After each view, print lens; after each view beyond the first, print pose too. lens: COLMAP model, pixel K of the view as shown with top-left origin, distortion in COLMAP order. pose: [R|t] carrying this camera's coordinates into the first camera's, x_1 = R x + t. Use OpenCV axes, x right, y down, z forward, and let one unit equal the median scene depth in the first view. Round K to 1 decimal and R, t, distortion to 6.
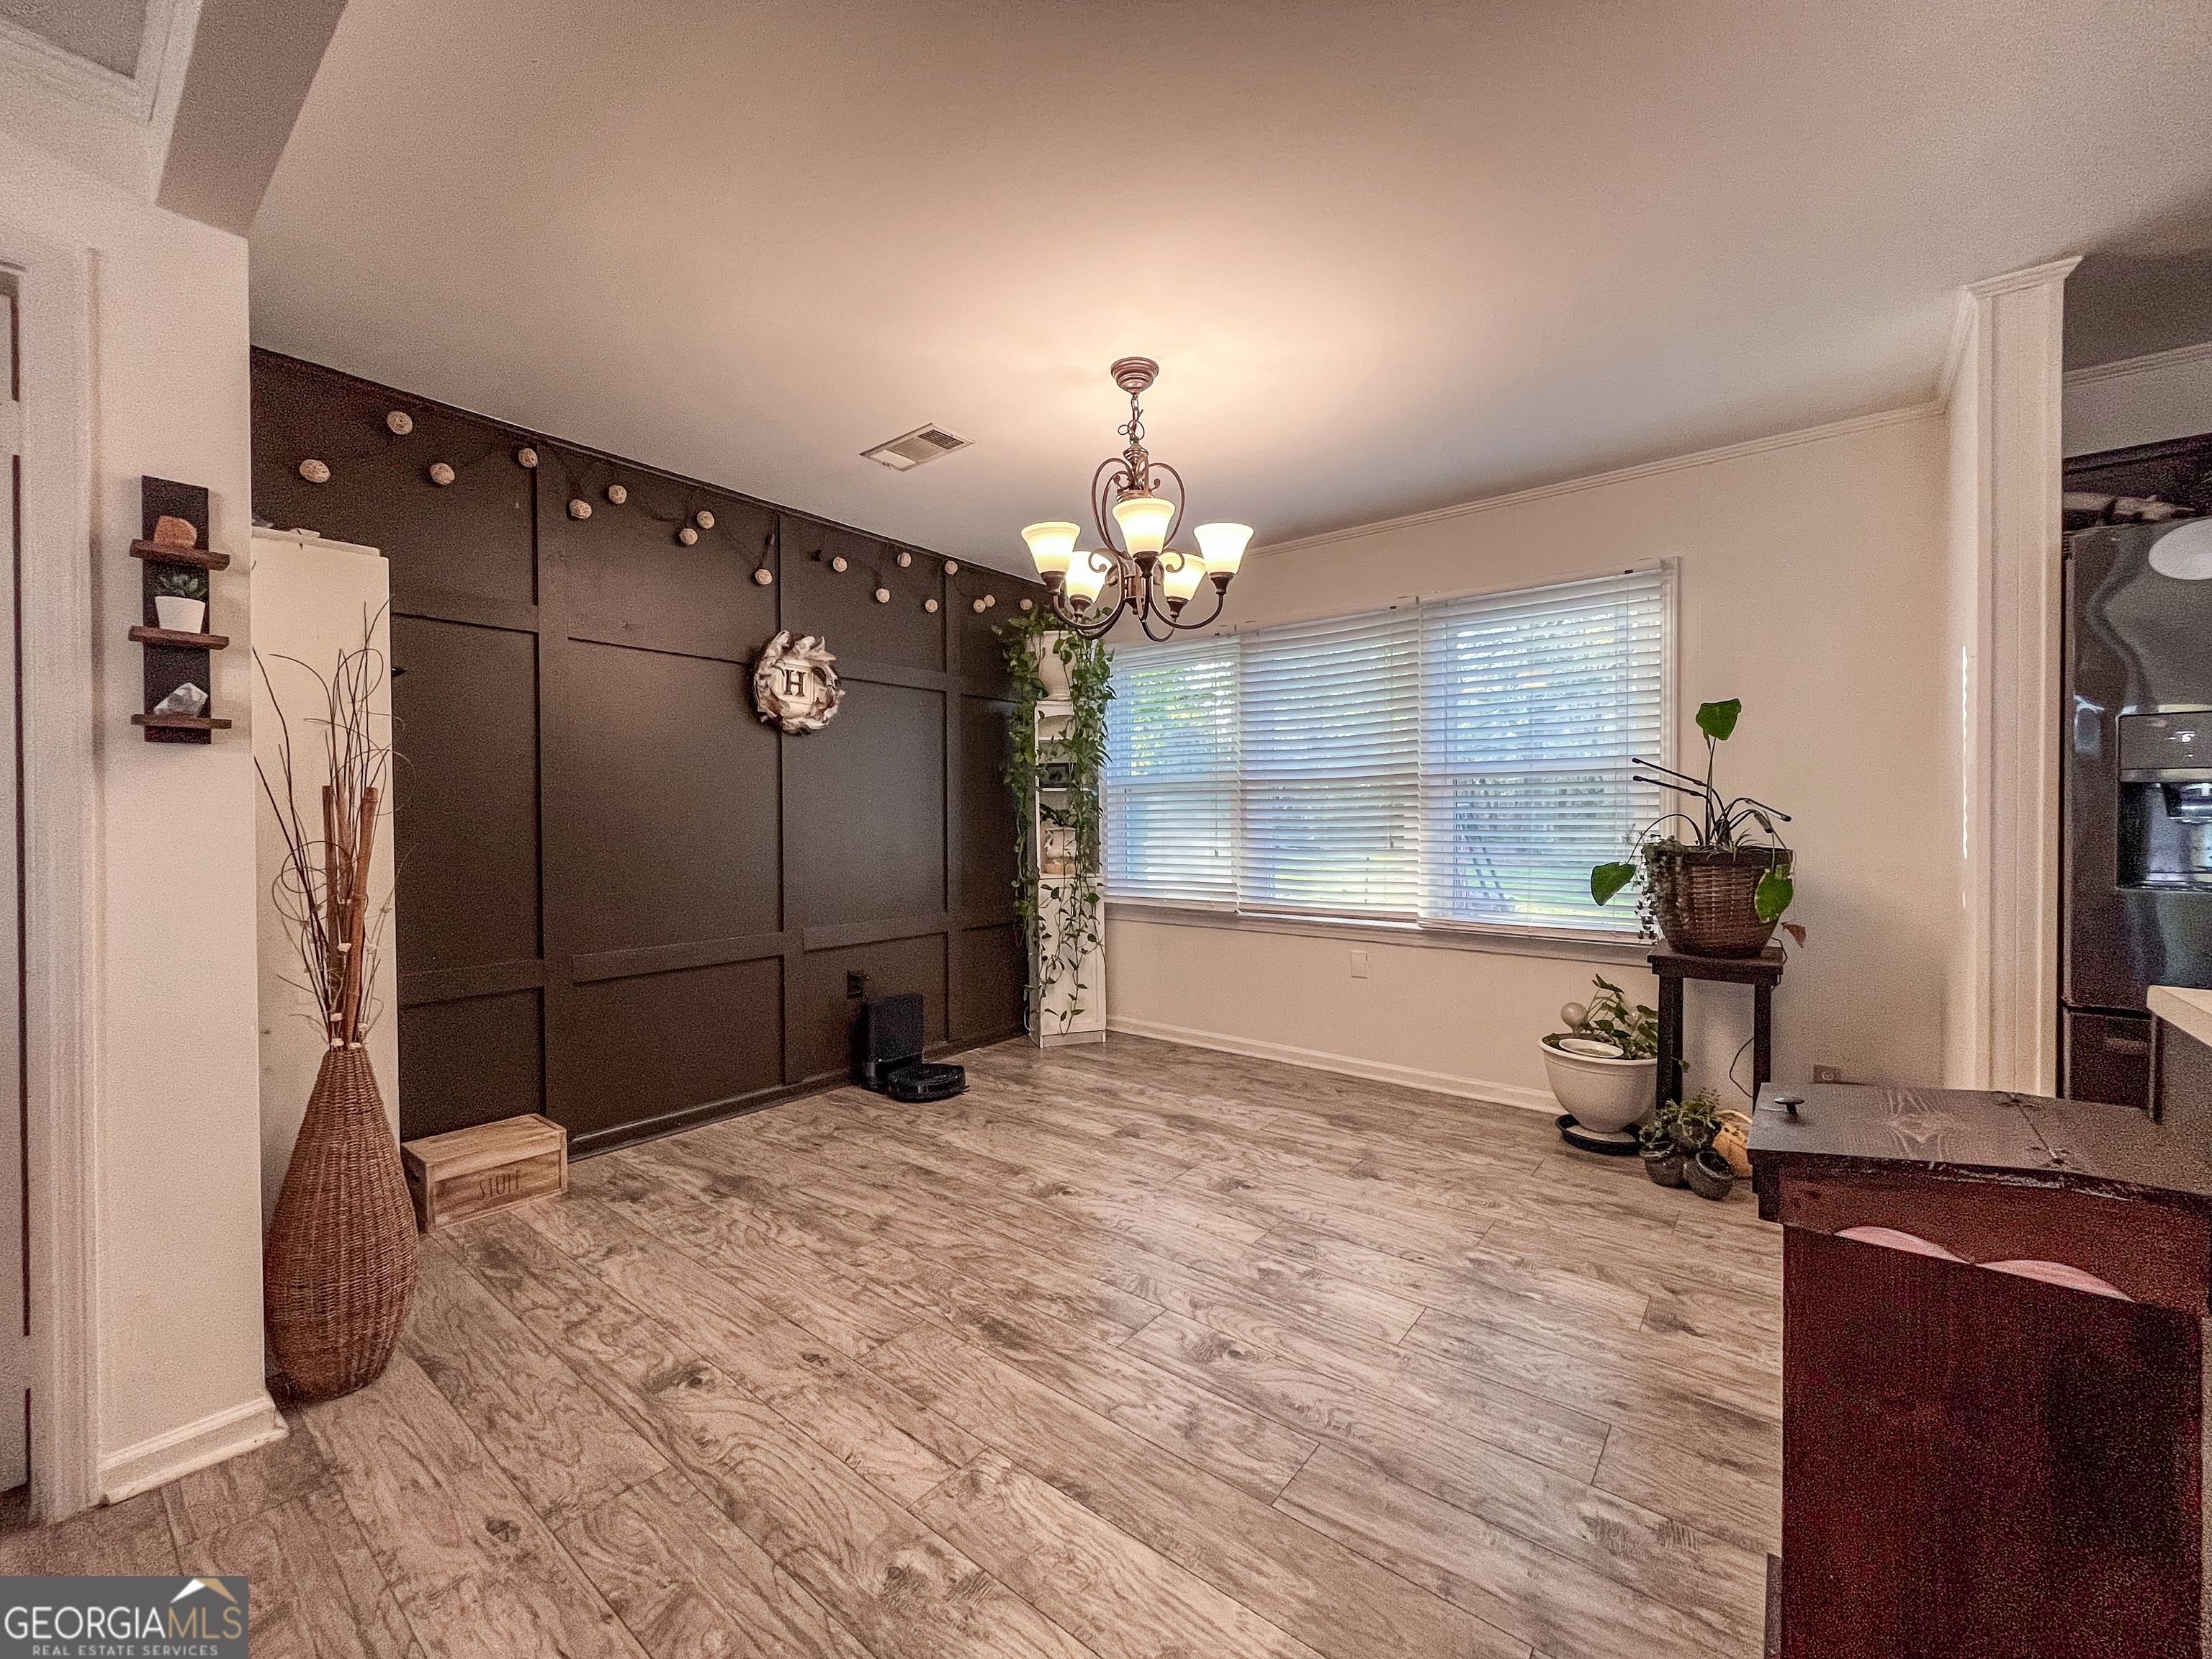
lens RADIAL K [[886.7, 0, 1100.7], [0, 886.7, 829.0], [0, 0, 1]] dist [-0.001313, -0.001388]
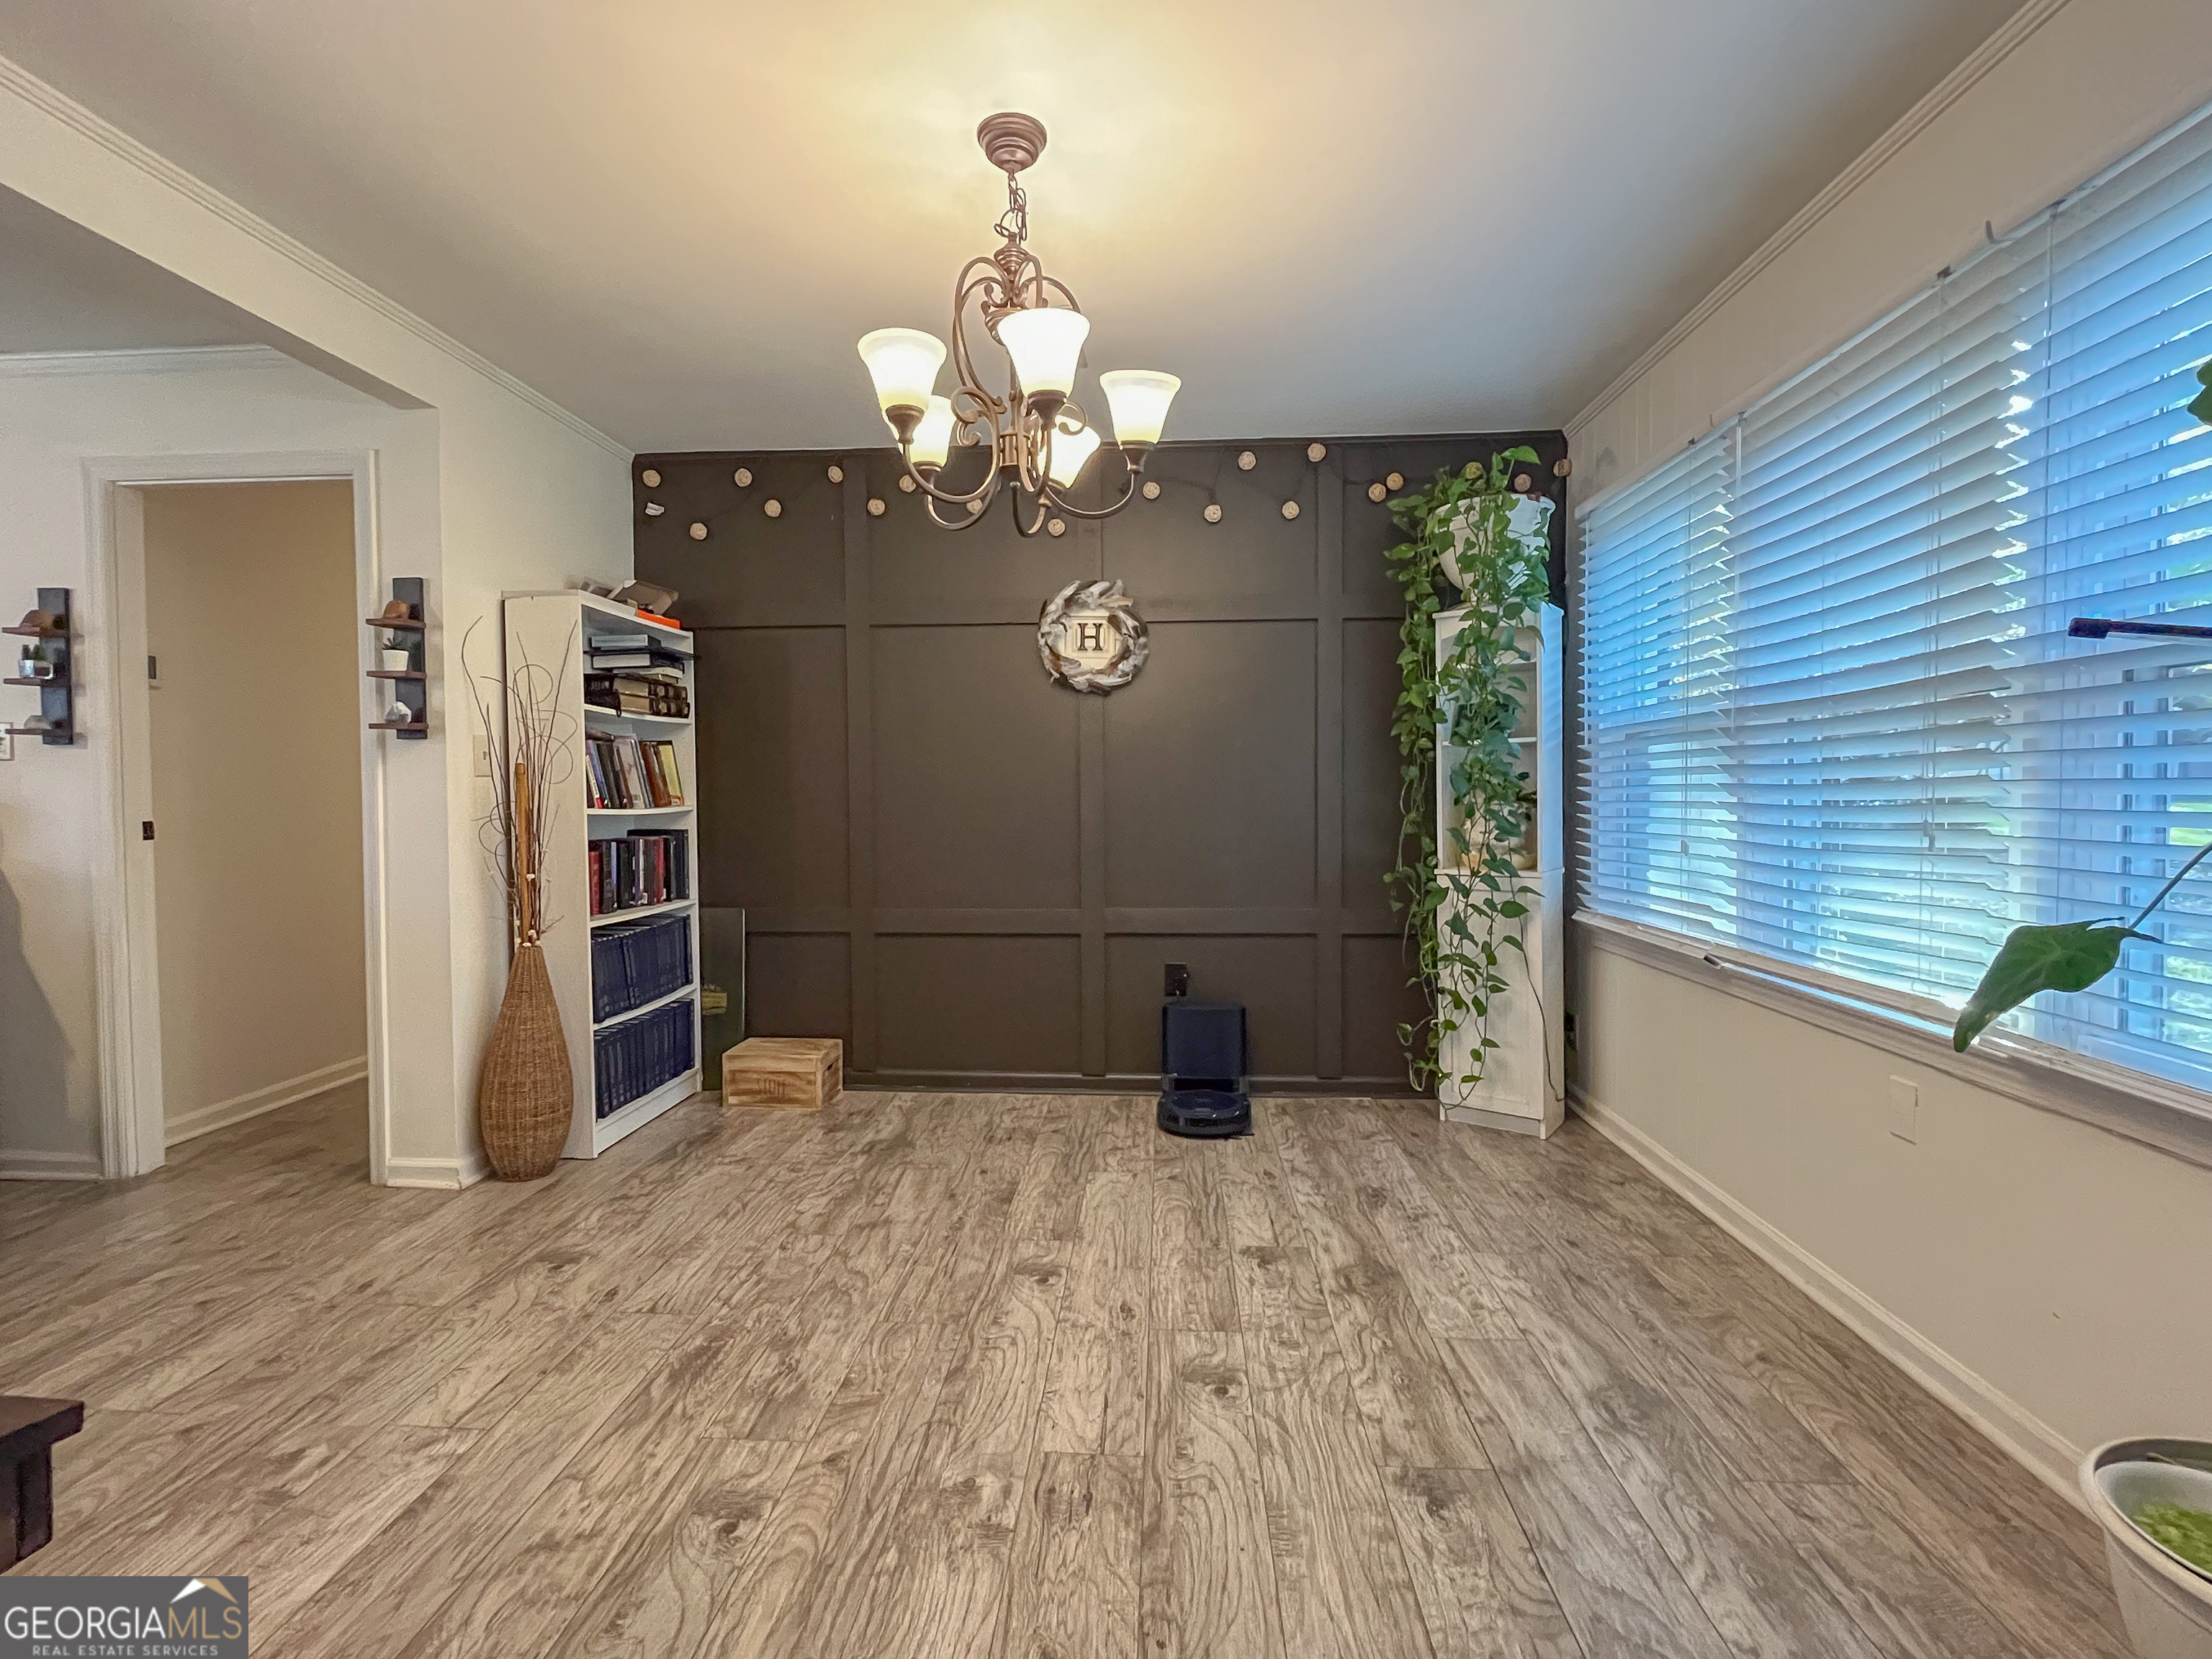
lens RADIAL K [[1019.4, 0, 1106.5], [0, 1019.4, 819.9], [0, 0, 1]] dist [0.001742, -0.002955]
pose [[0.573307, 0.022120, -0.819042, 0.599502], [-0.009607, 0.999748, 0.020276, 0.001937], [0.819284, -0.003756, 0.573375, 0.476270]]
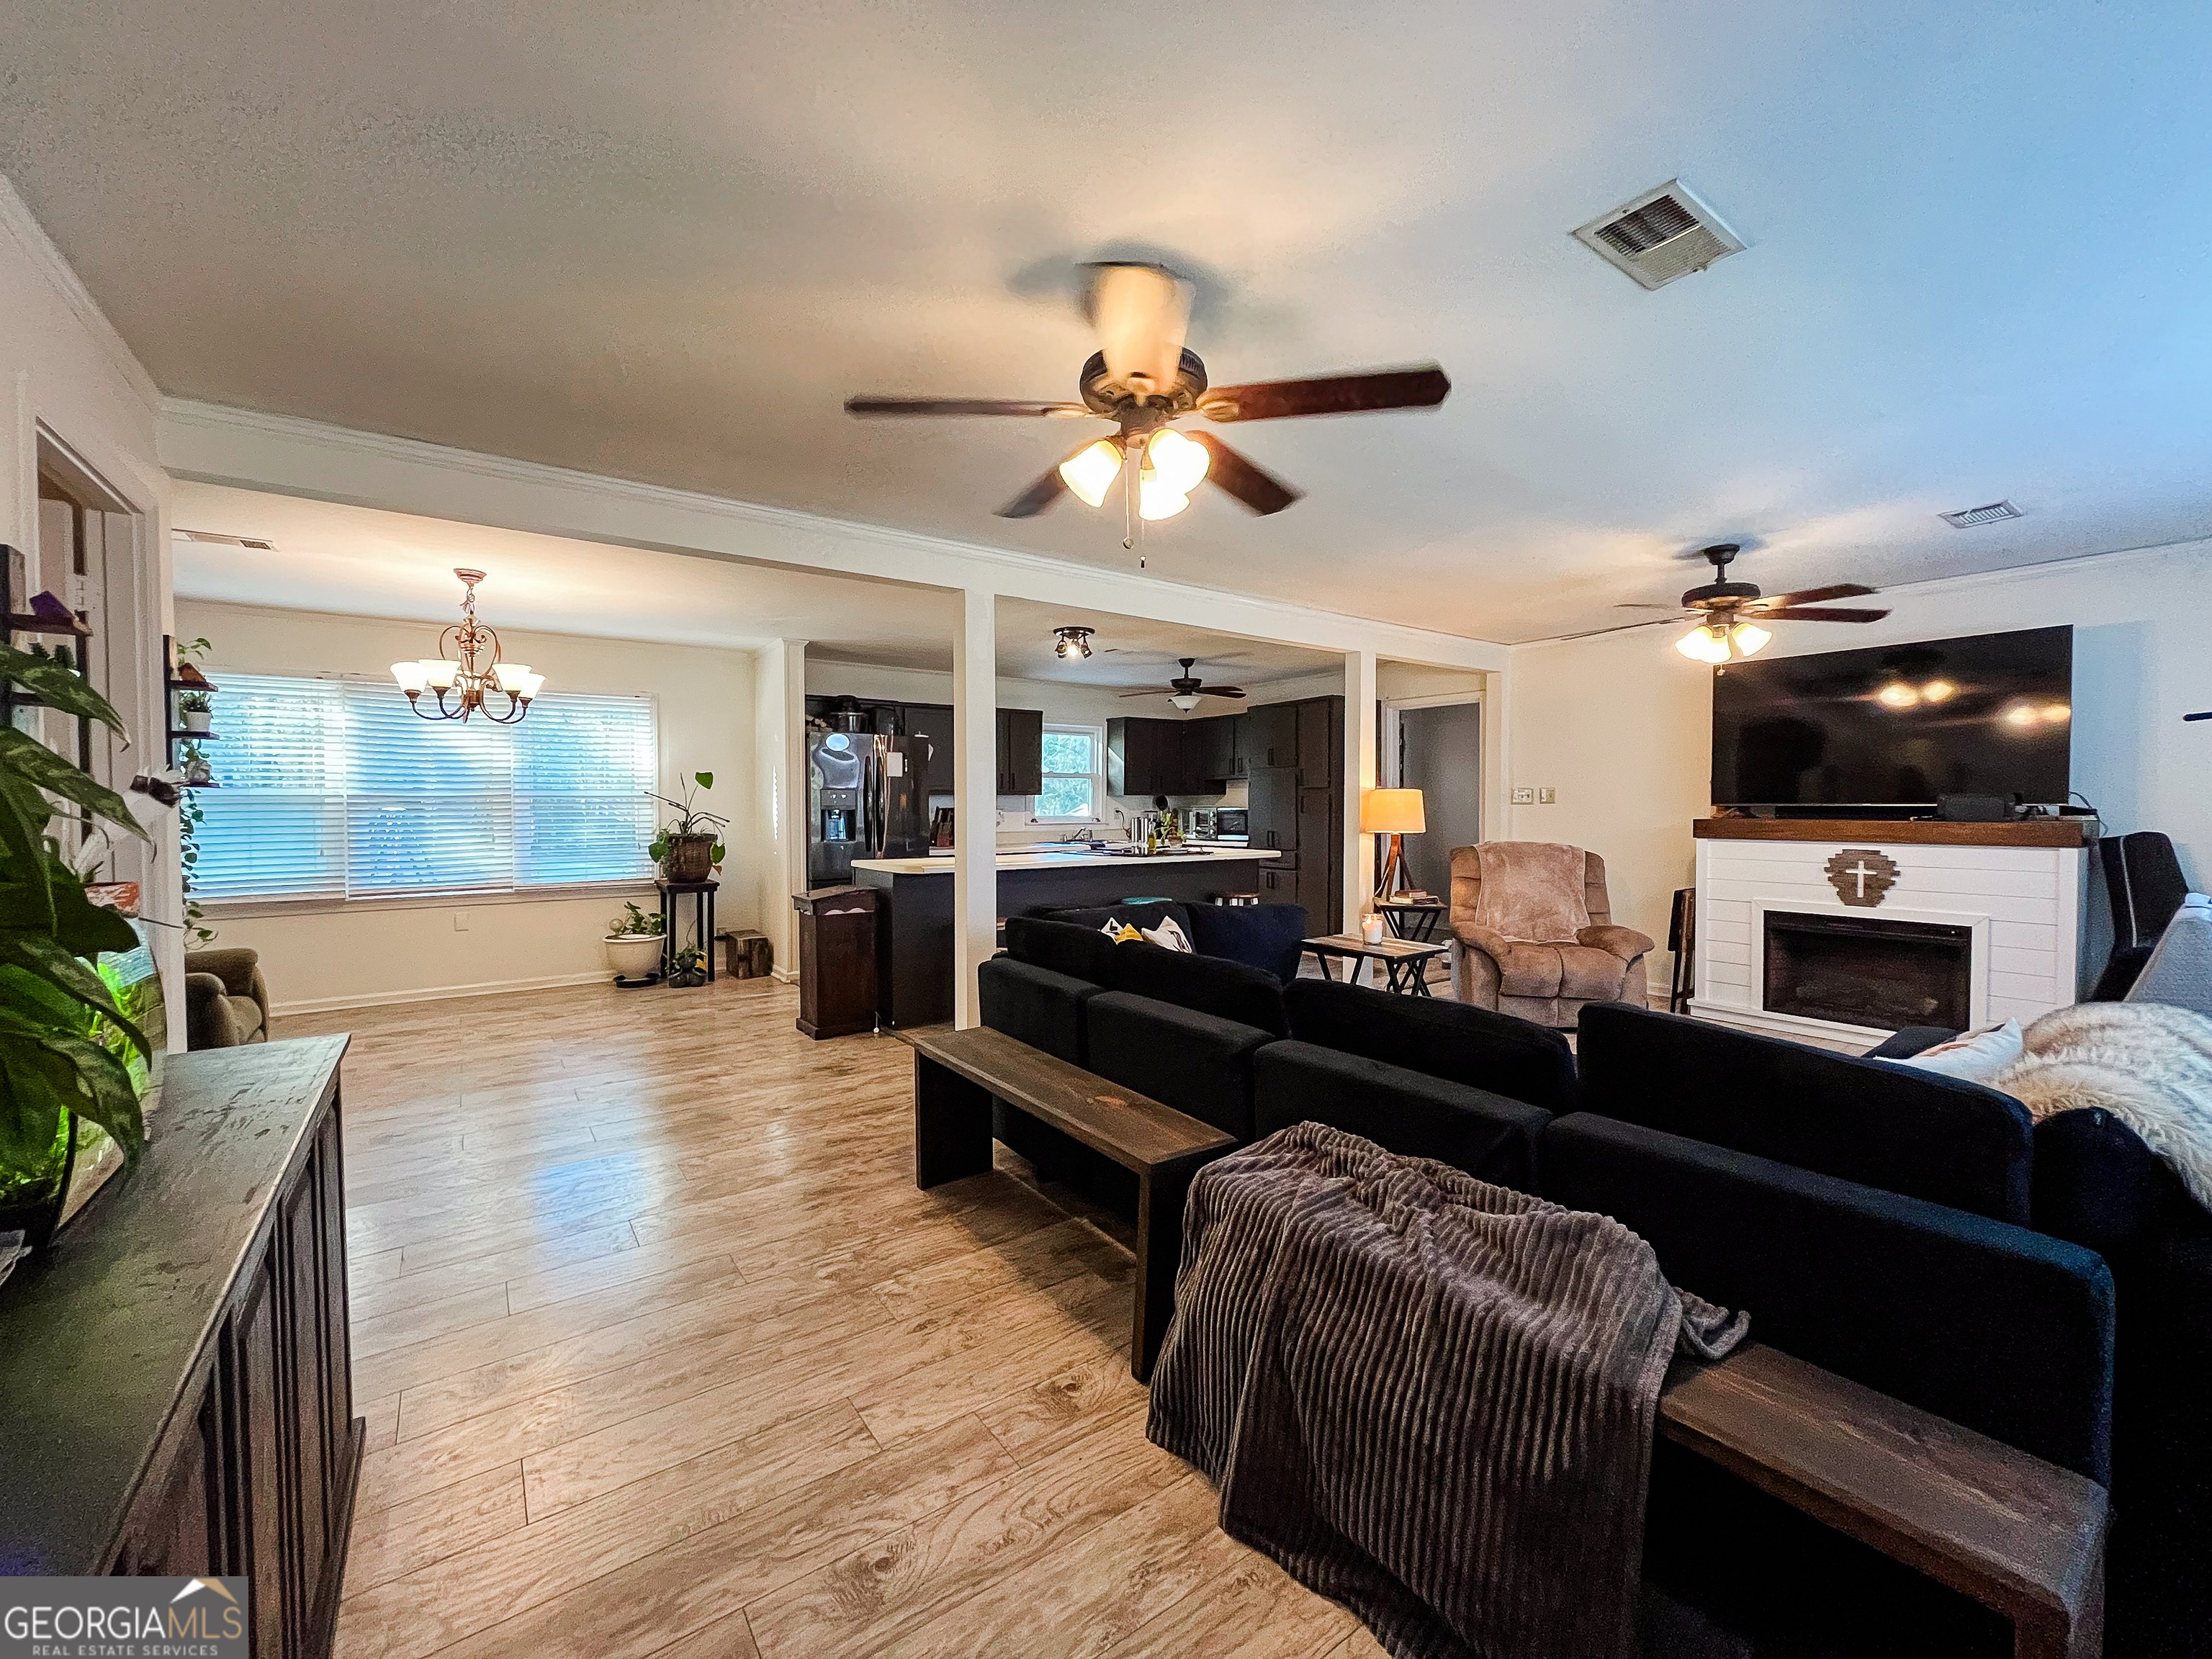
lens RADIAL K [[886.7, 0, 1107.1], [0, 886.7, 837.9], [0, 0, 1]] dist [-0.001313, -0.001388]
pose [[0.266564, -0.037240, 0.963097, -1.061443], [0.013581, 0.999299, 0.034881, -0.028882], [-0.963721, 0.003782, 0.266883, -0.548226]]
